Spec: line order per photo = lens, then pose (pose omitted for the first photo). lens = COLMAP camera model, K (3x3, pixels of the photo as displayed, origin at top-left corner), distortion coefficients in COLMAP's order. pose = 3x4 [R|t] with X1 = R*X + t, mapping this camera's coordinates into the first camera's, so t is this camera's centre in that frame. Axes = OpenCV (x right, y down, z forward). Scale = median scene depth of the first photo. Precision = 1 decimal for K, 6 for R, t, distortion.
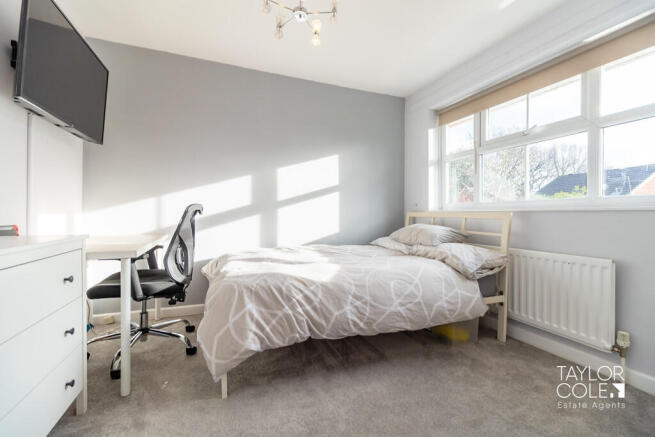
lens RADIAL K [[283.6, 0, 329.6], [0, 283.6, 213.9], [0, 0, 1]] dist [0.000700, -0.000037]
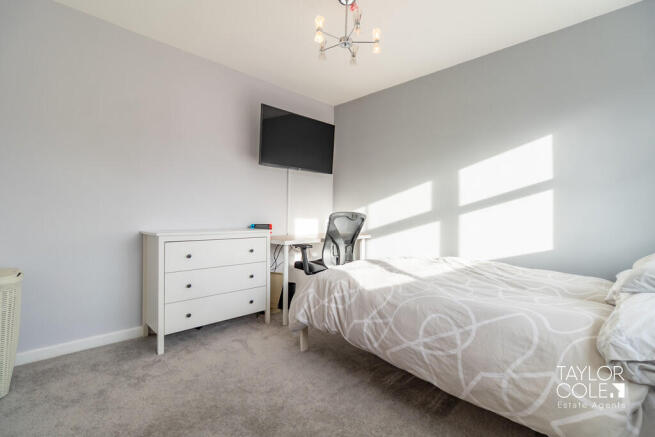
lens RADIAL K [[283.6, 0, 329.6], [0, 283.6, 213.9], [0, 0, 1]] dist [0.000700, -0.000037]
pose [[0.411592, -0.003955, -0.911360, 0.805080], [-0.008596, 0.999929, -0.008221, -0.017503], [0.911328, 0.011218, 0.411529, 0.445290]]
